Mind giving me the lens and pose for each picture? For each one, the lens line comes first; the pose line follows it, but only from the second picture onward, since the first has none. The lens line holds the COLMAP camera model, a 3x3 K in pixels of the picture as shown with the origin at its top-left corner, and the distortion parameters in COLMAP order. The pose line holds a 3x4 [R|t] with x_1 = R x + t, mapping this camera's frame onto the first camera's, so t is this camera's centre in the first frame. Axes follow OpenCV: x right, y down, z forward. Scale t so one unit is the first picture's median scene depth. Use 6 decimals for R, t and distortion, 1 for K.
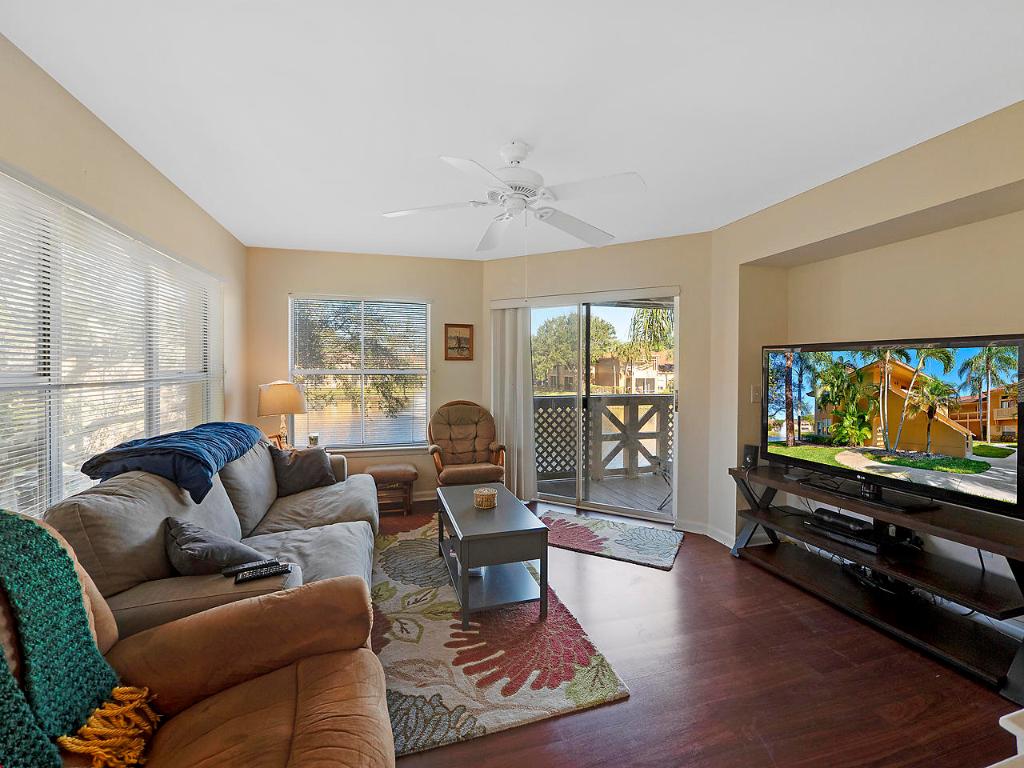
lens RADIAL K [[439.8, 0, 512.0], [0, 439.8, 384.0], [0, 0, 1]] dist [-0.000549, -0.000191]
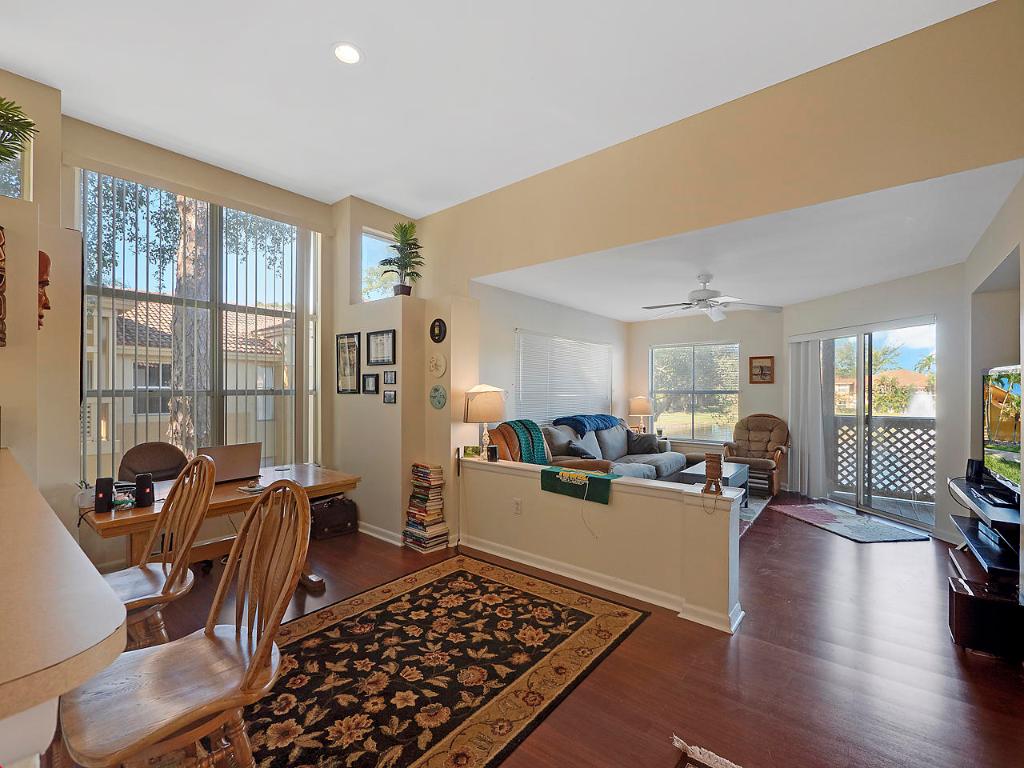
lens RADIAL K [[439.8, 0, 512.0], [0, 439.8, 384.0], [0, 0, 1]] dist [-0.000549, -0.000191]
pose [[0.571561, -0.013932, -0.820442, 0.559820], [-0.025285, 0.999082, -0.034581, 0.014390], [0.820170, 0.040510, 0.570684, -0.406766]]
